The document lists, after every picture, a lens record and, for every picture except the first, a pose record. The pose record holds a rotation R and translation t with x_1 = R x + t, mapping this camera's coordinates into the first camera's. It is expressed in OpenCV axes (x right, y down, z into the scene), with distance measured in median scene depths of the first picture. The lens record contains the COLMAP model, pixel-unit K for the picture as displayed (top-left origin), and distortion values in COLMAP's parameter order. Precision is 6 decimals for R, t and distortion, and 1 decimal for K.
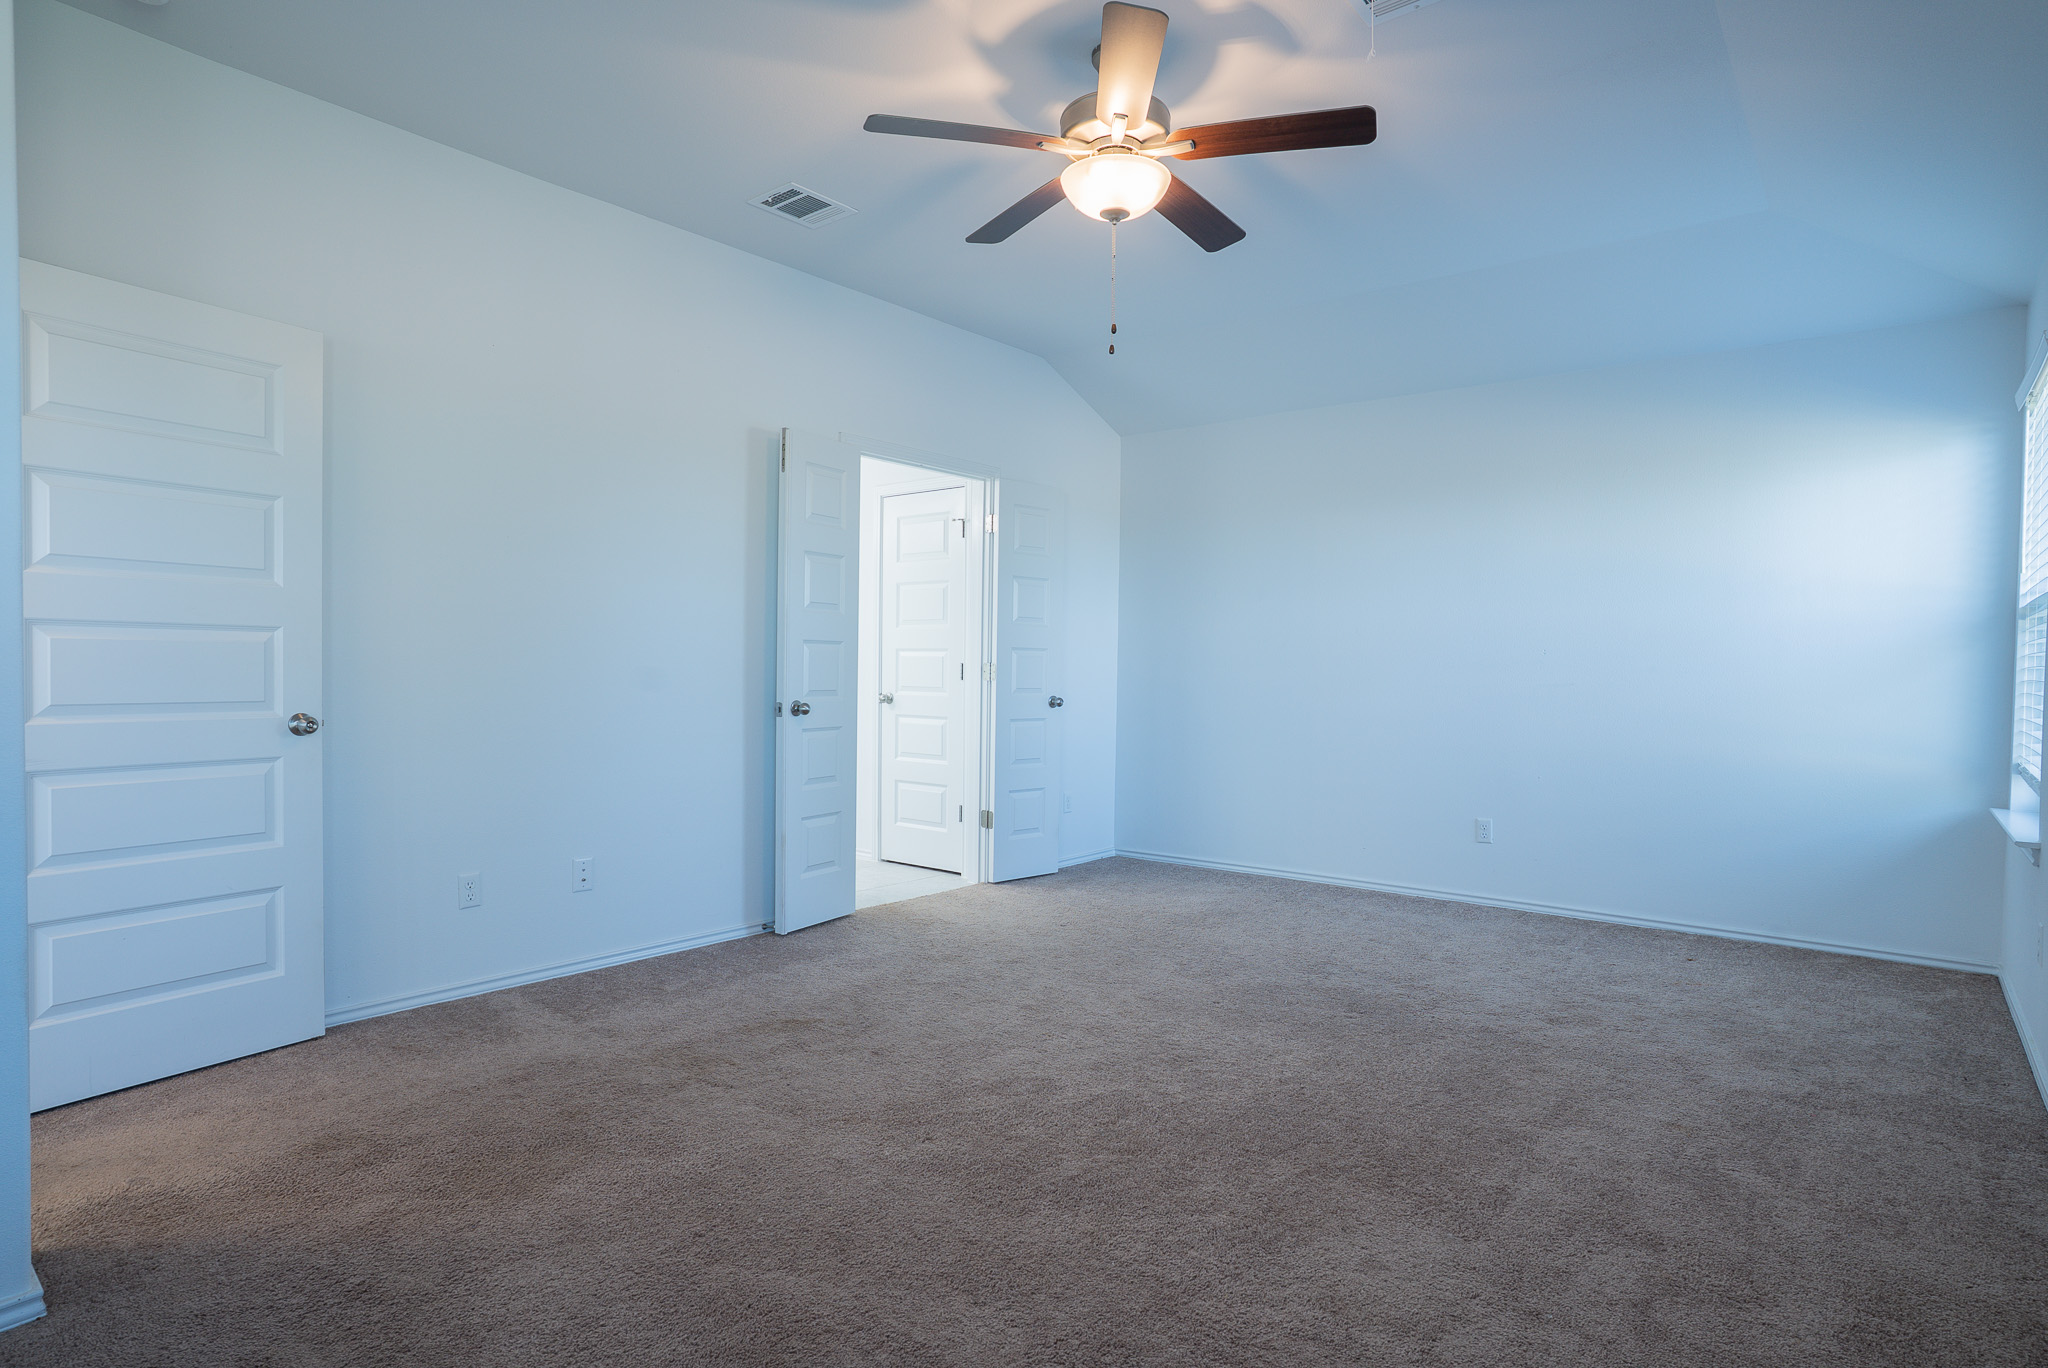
lens RADIAL K [[1087.3, 0, 1020.3], [0, 1087.3, 683.6], [0, 0, 1]] dist [-0.075700, 0.048049]
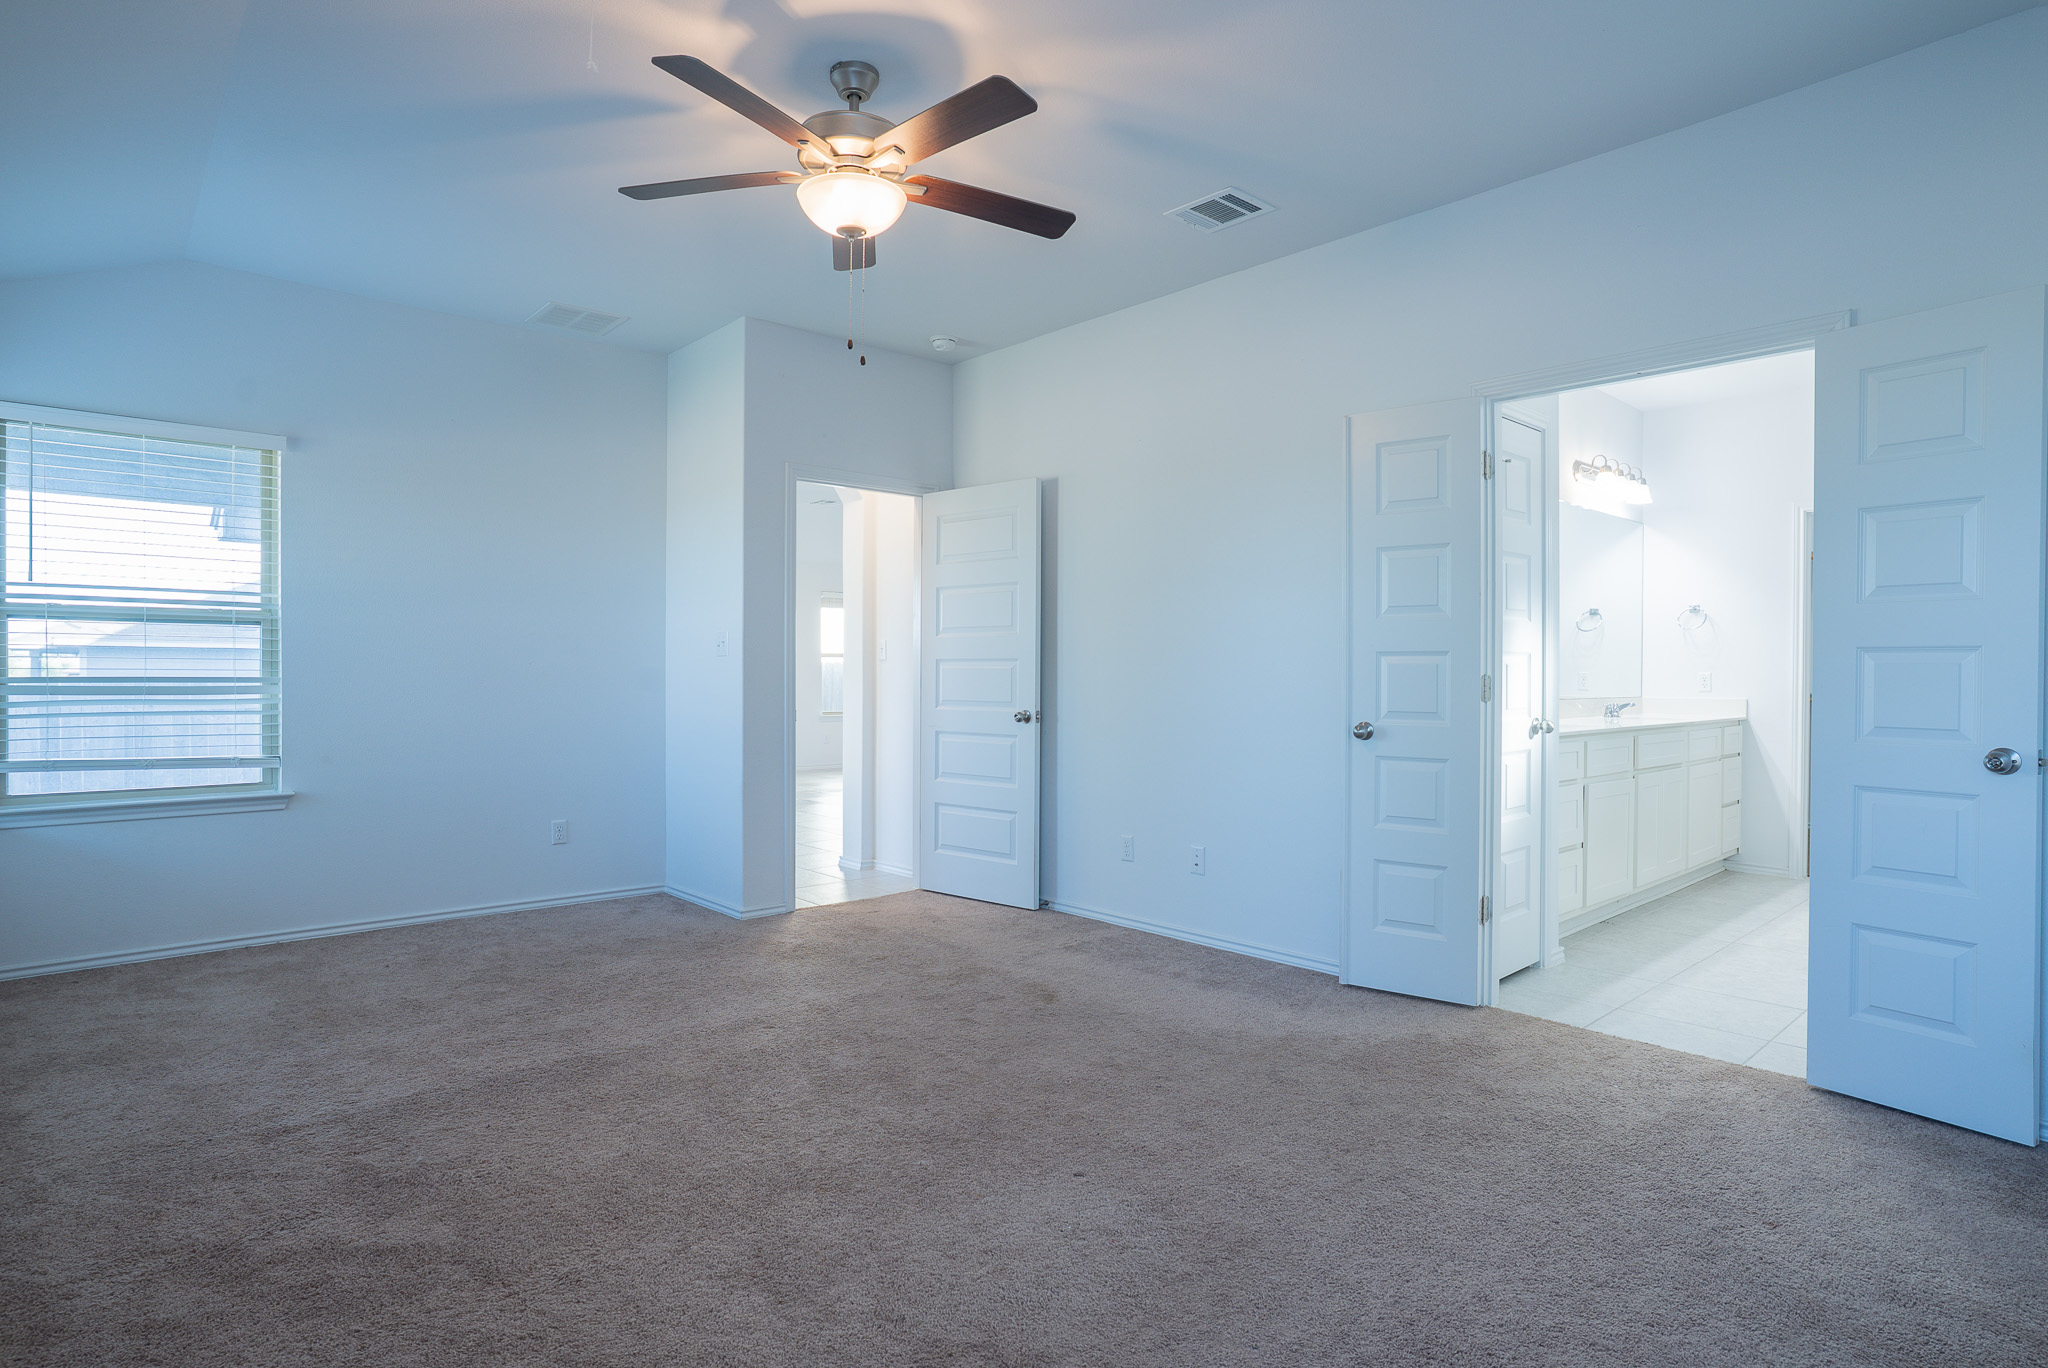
lens RADIAL K [[1087.3, 0, 1020.3], [0, 1087.3, 683.6], [0, 0, 1]] dist [-0.075700, 0.048049]
pose [[-0.137115, -0.004758, -0.990544, 0.678905], [-0.025039, 0.999686, -0.001335, -0.006190], [0.990239, 0.024619, -0.137191, 0.833924]]
